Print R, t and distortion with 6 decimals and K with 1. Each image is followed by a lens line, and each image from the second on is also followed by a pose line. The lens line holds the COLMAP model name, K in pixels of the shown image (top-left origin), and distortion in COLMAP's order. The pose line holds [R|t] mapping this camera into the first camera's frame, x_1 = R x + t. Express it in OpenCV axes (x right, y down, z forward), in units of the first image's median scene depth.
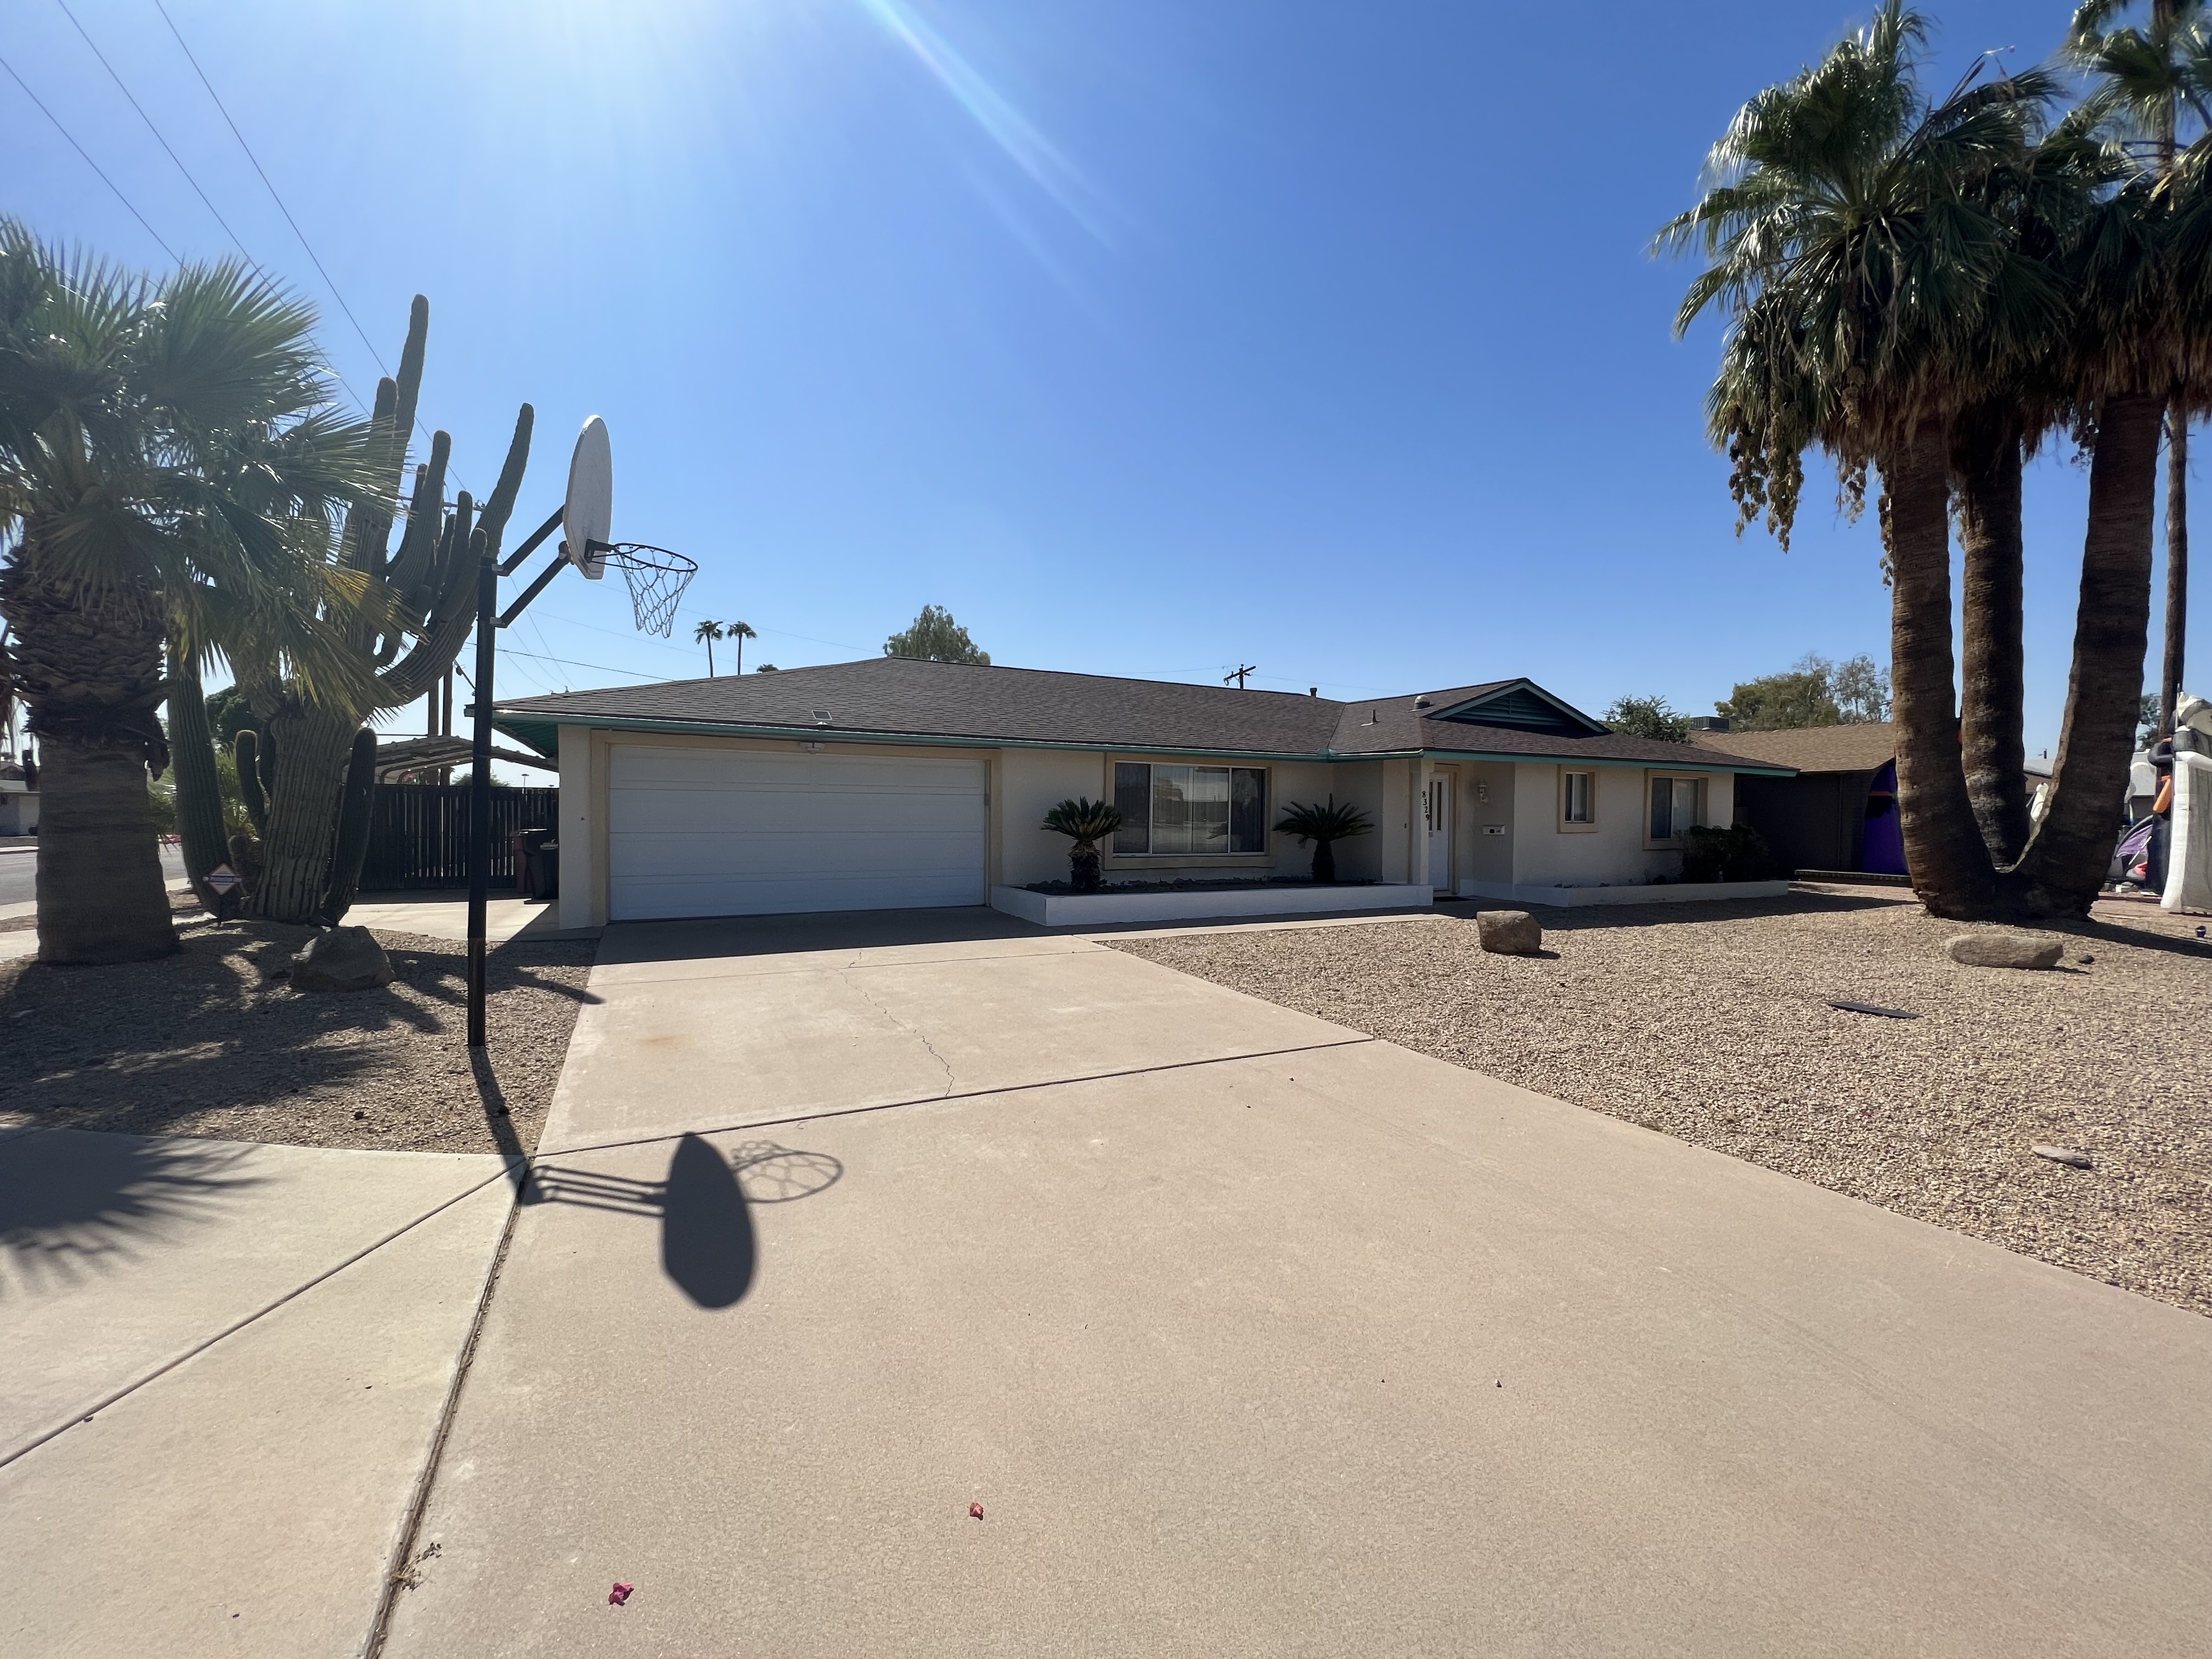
lens RADIAL K [[885.0, 0, 1096.3], [0, 885.0, 833.7], [0, 0, 1]] dist [0.000442, -0.000023]
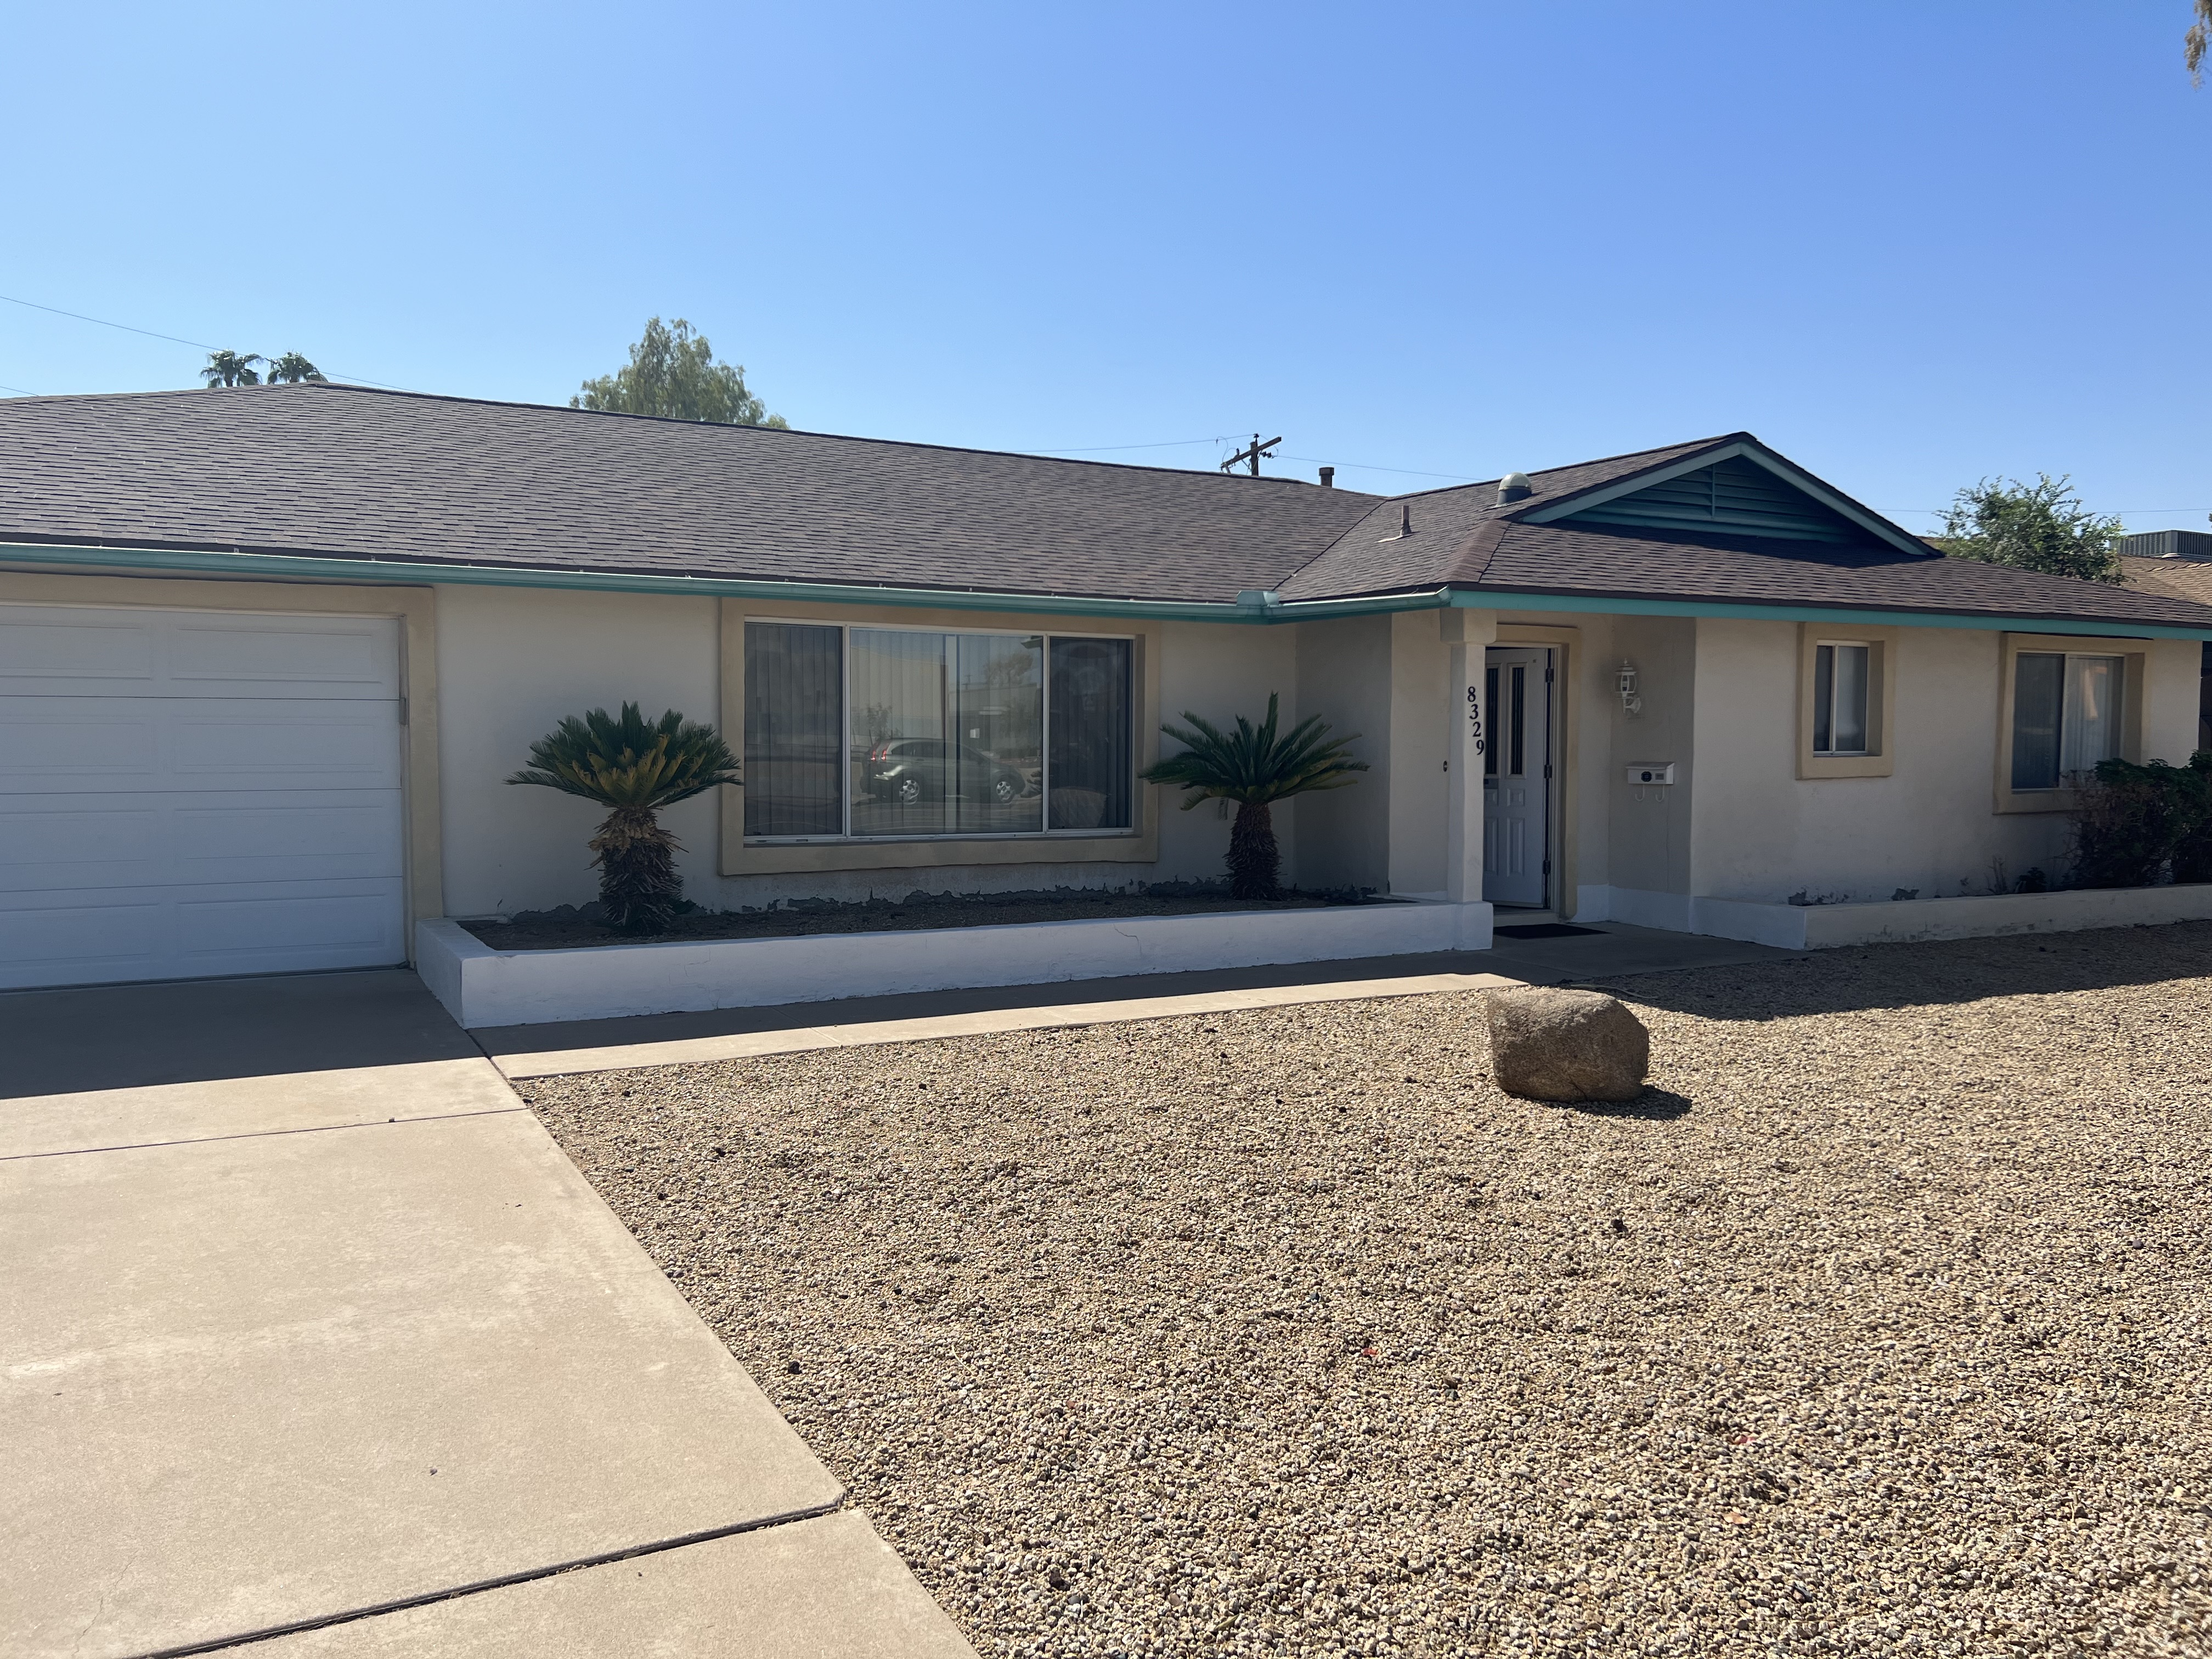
lens RADIAL K [[1687.9, 0, 1111.2], [0, 1687.9, 826.0], [0, 0, 1]] dist [0.027052, -0.002716]
pose [[0.999337, -0.008244, 0.035470, 0.145857], [0.007166, 0.999511, 0.030429, -0.005268], [-0.035704, -0.030155, 0.998907, 0.161103]]
